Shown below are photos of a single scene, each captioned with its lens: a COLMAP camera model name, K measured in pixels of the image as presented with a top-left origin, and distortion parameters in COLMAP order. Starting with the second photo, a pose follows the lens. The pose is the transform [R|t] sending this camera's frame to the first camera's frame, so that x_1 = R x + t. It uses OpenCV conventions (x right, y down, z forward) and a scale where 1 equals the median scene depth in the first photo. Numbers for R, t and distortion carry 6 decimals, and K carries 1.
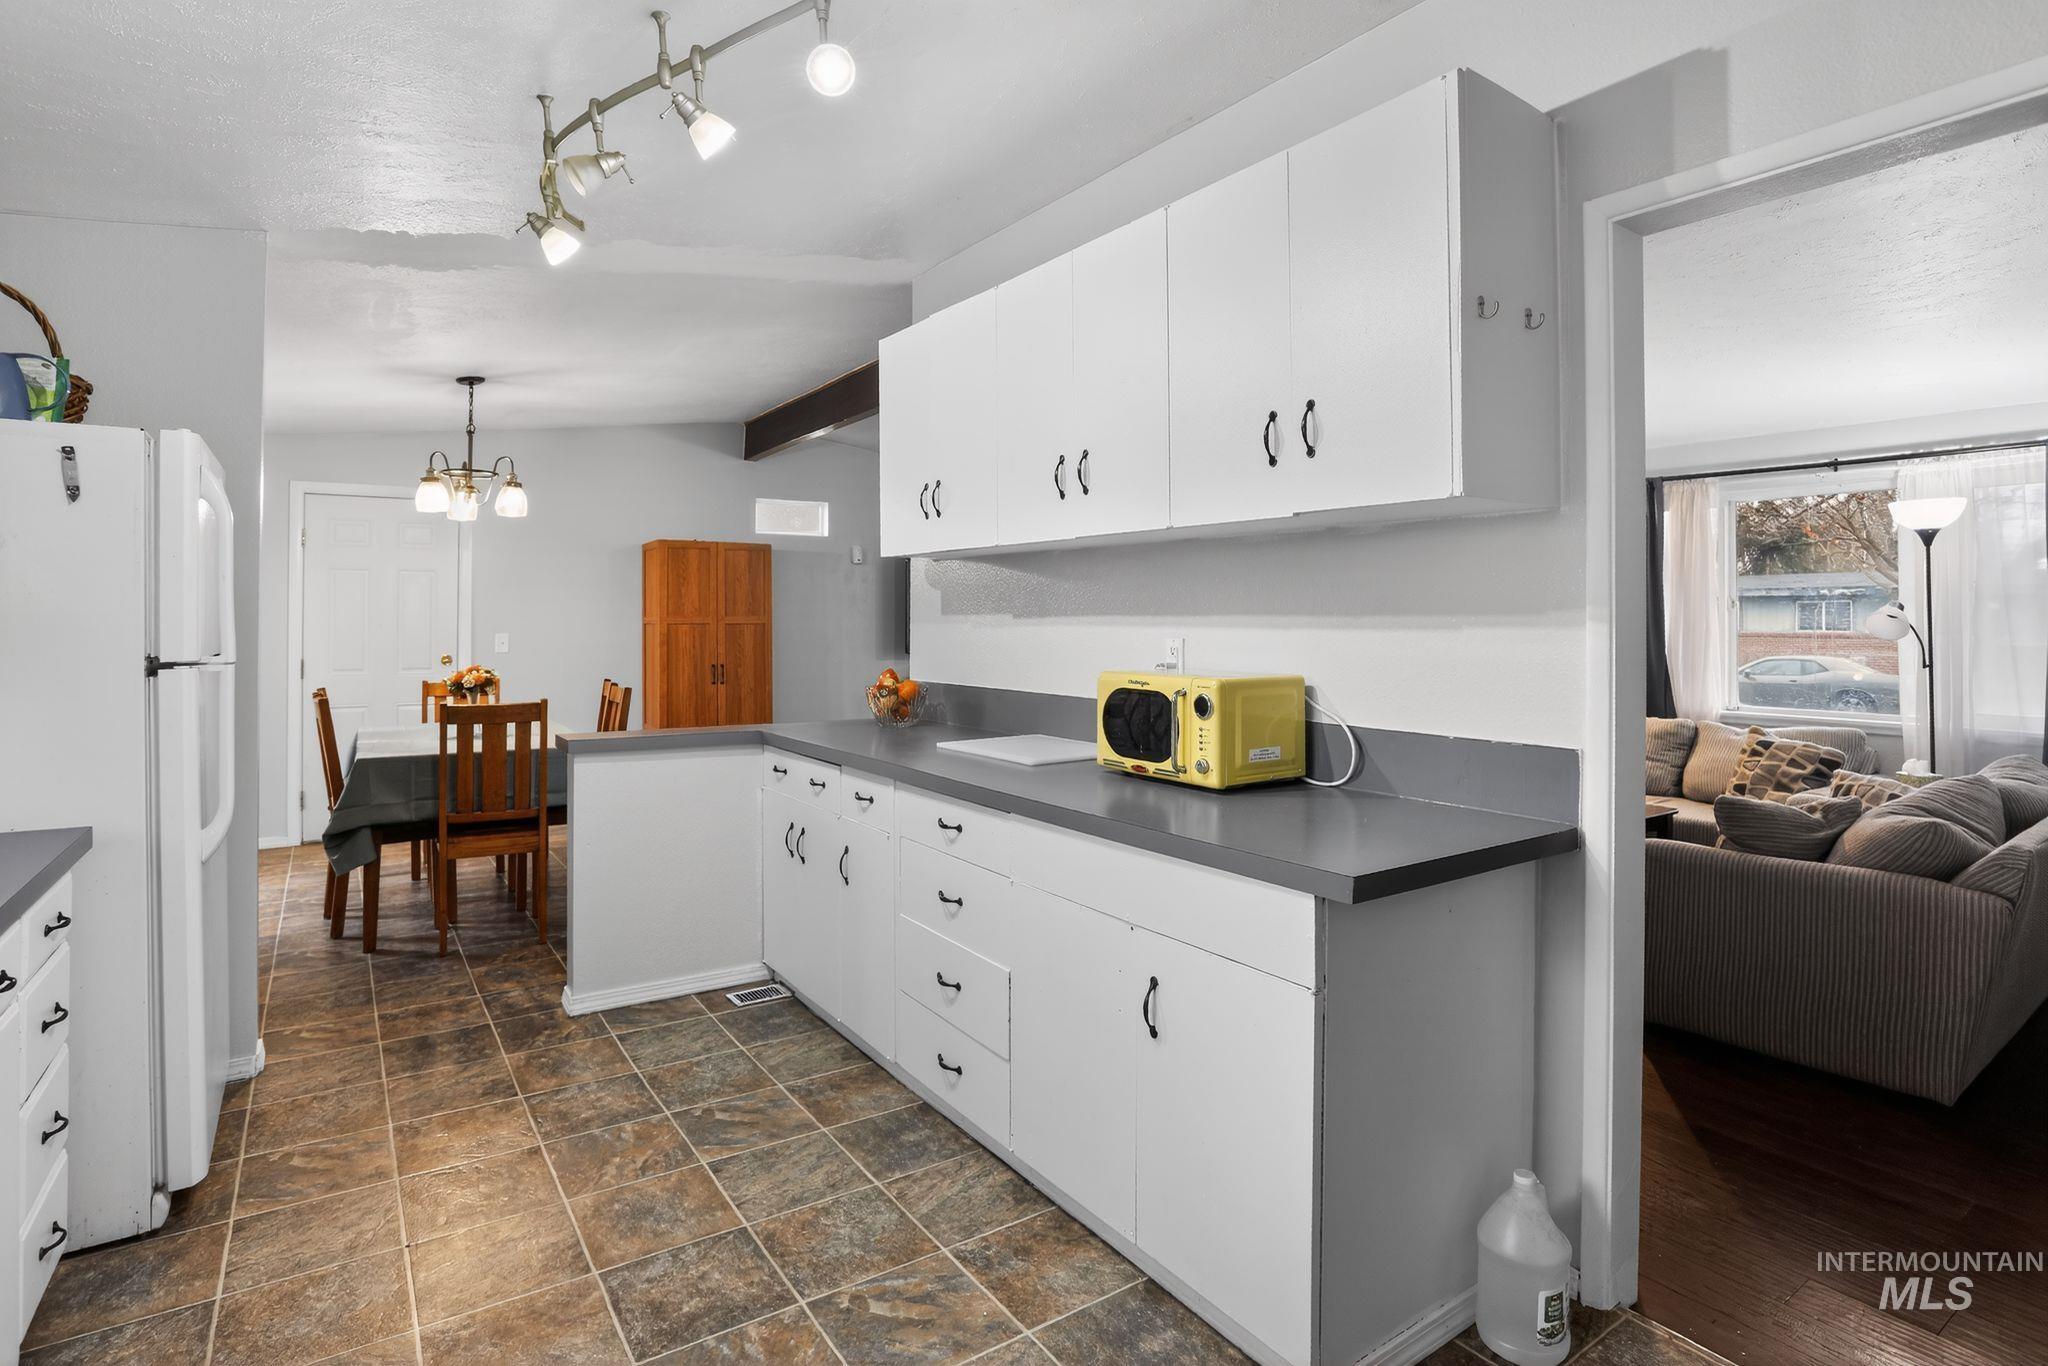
lens RADIAL K [[1022.9, 0, 1028.6], [0, 1022.9, 607.6], [0, 0, 1]] dist [-0.002379, -0.000186]
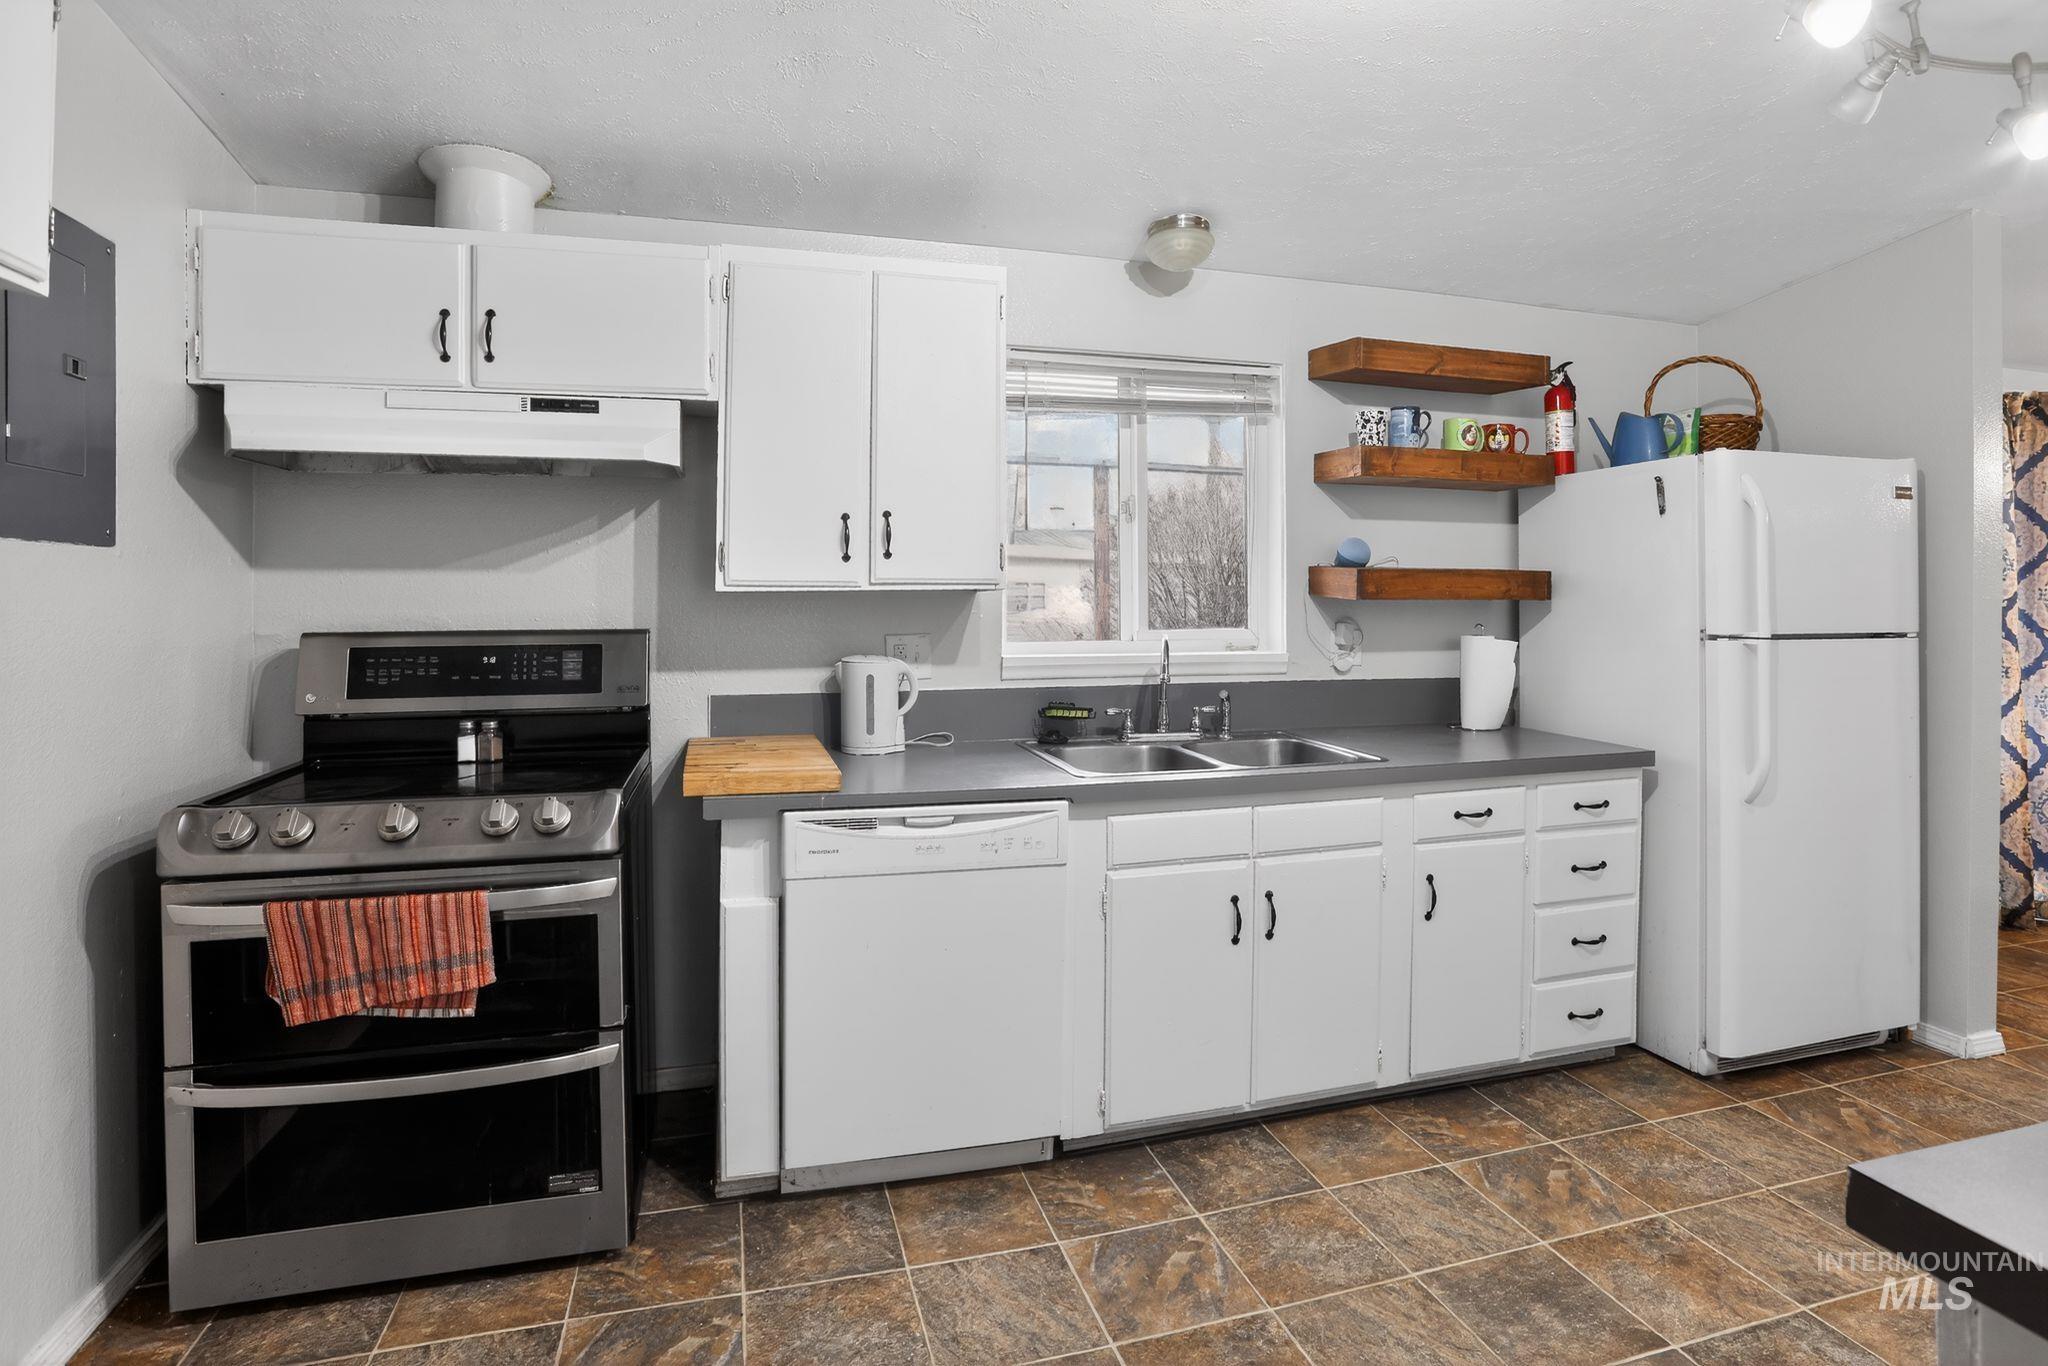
lens RADIAL K [[1022.9, 0, 1028.6], [0, 1022.9, 607.6], [0, 0, 1]] dist [-0.002379, -0.000186]
pose [[-0.277131, -0.004856, -0.960820, 0.208662], [0.002362, 0.999981, -0.005736, 0.013518], [0.960829, -0.003859, -0.277114, 0.276091]]
